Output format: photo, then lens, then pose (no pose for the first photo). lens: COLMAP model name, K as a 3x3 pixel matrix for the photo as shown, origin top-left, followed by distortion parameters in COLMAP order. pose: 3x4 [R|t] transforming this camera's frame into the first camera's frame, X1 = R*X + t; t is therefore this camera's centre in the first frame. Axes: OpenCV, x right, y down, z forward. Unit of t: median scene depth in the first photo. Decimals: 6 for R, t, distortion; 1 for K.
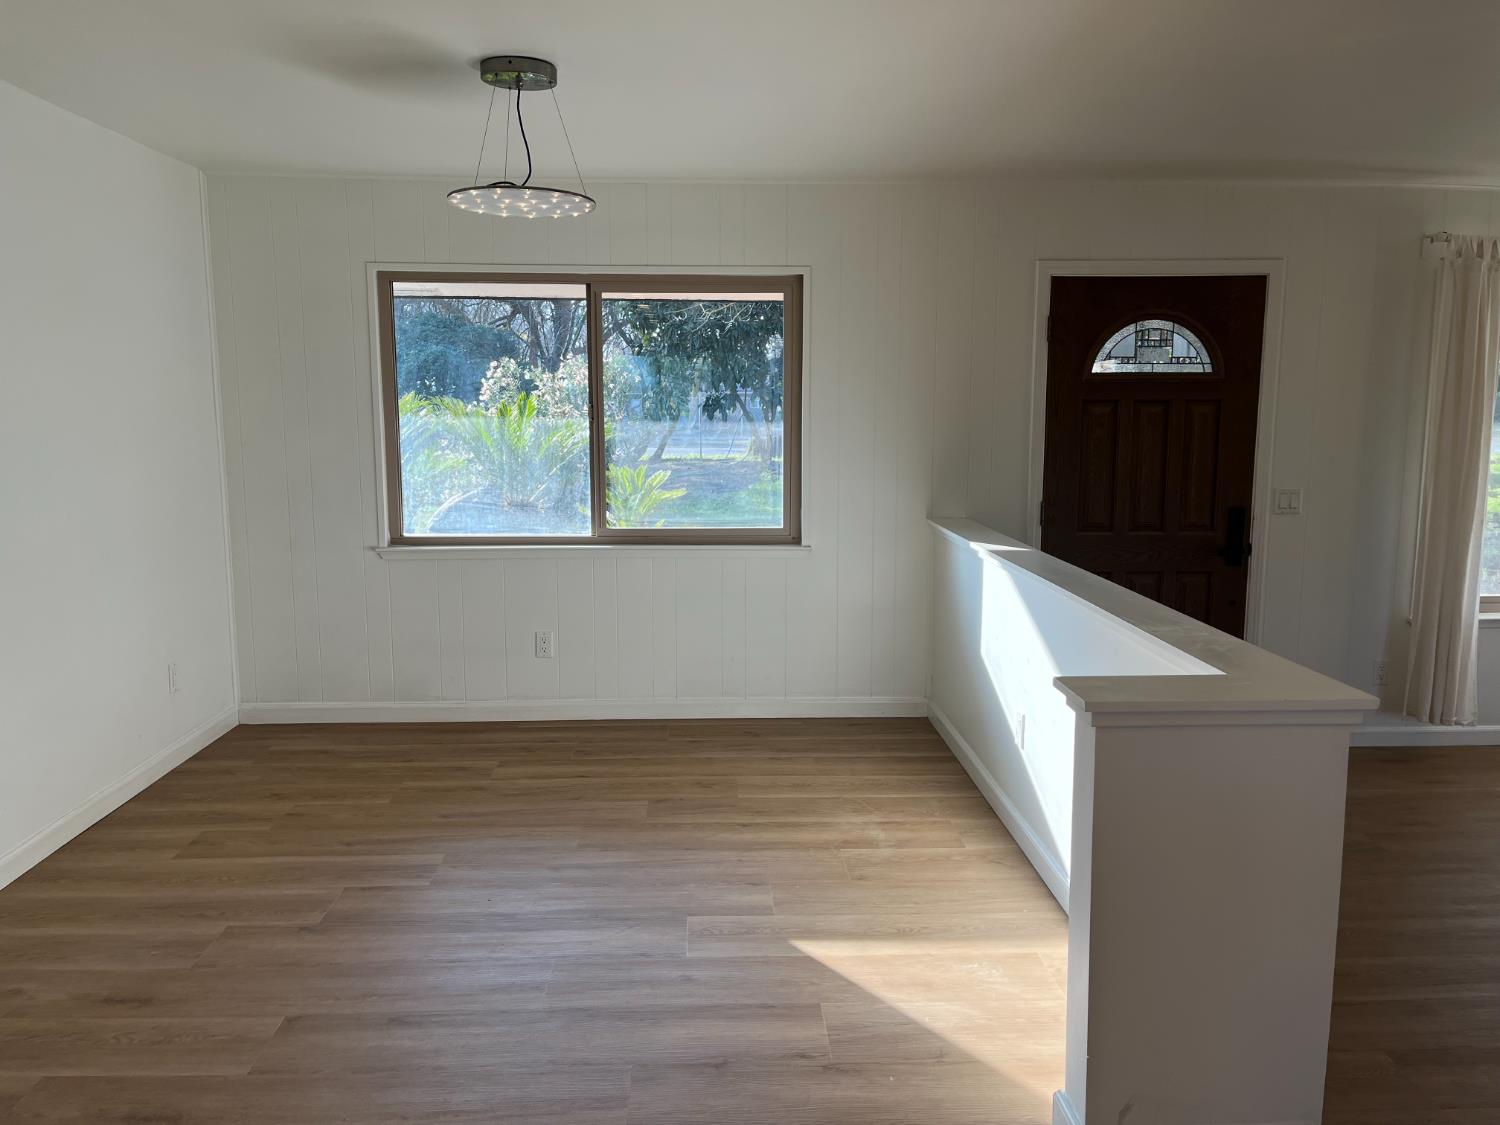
lens RADIAL K [[1157.6, 0, 720.8], [0, 1157.6, 561.4], [0, 0, 1]] dist [0.092970, -0.139740]
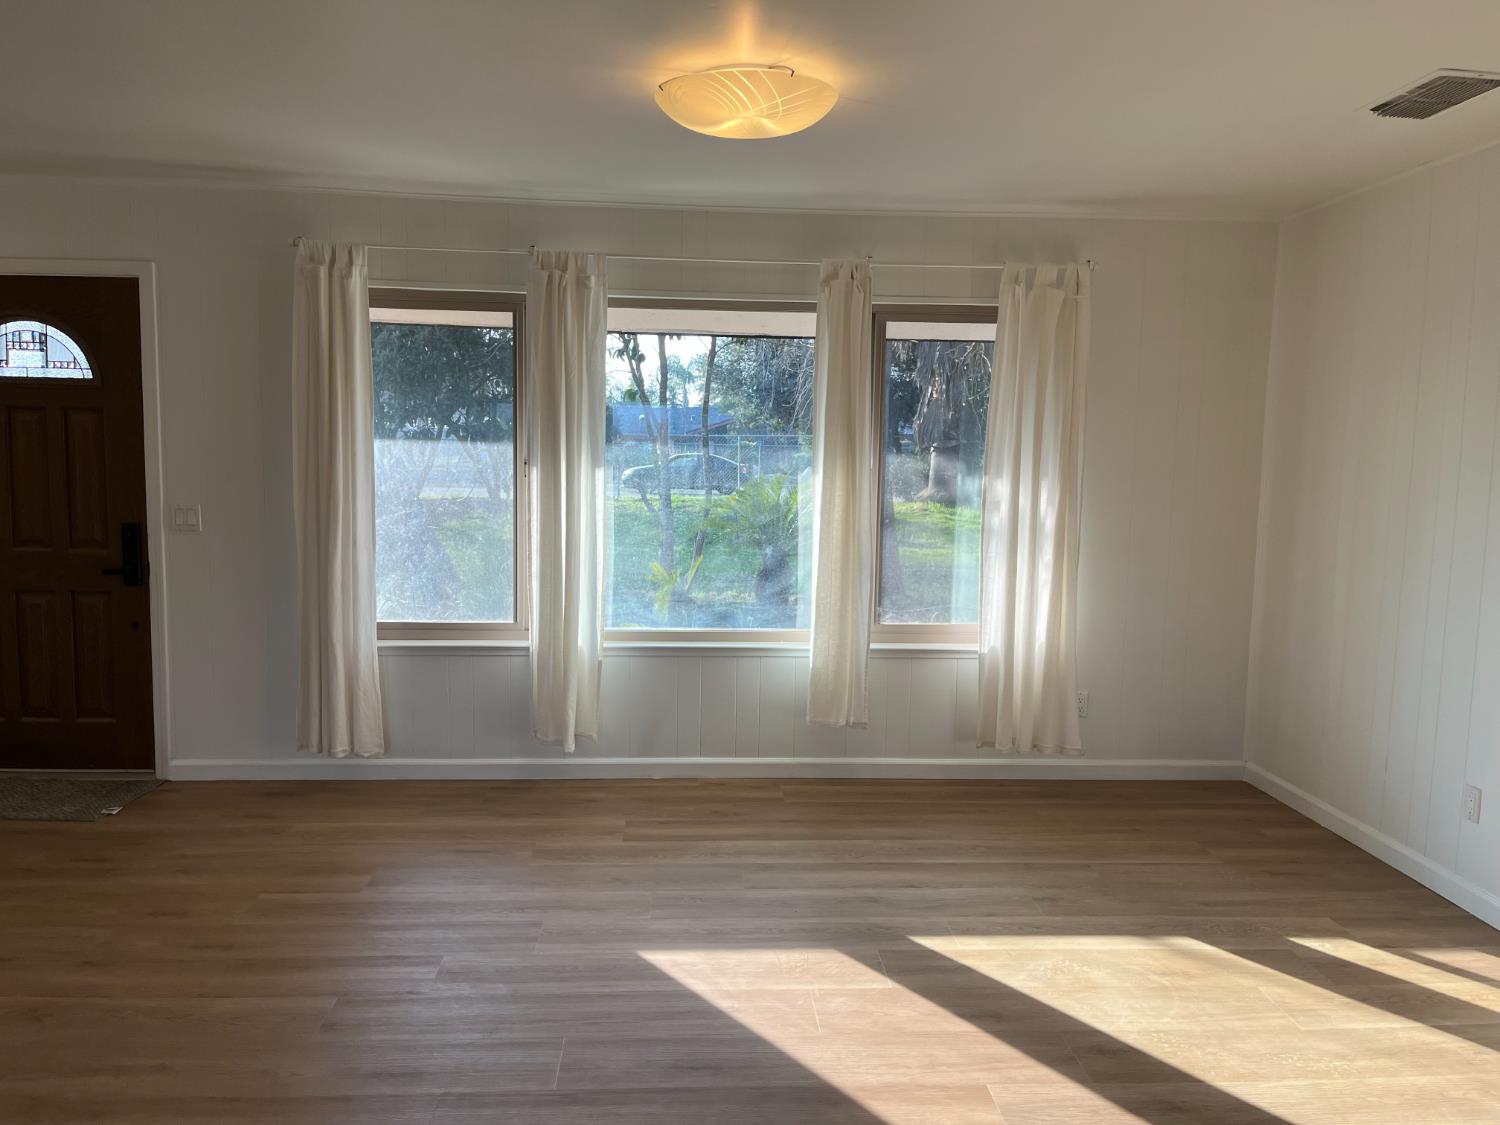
lens RADIAL K [[1157.6, 0, 720.8], [0, 1157.6, 561.4], [0, 0, 1]] dist [0.092970, -0.139740]
pose [[0.999026, 0.018651, 0.039984, 0.873282], [-0.017466, 0.999404, -0.029789, 0.004297], [-0.040516, 0.029062, 0.998756, 0.043727]]
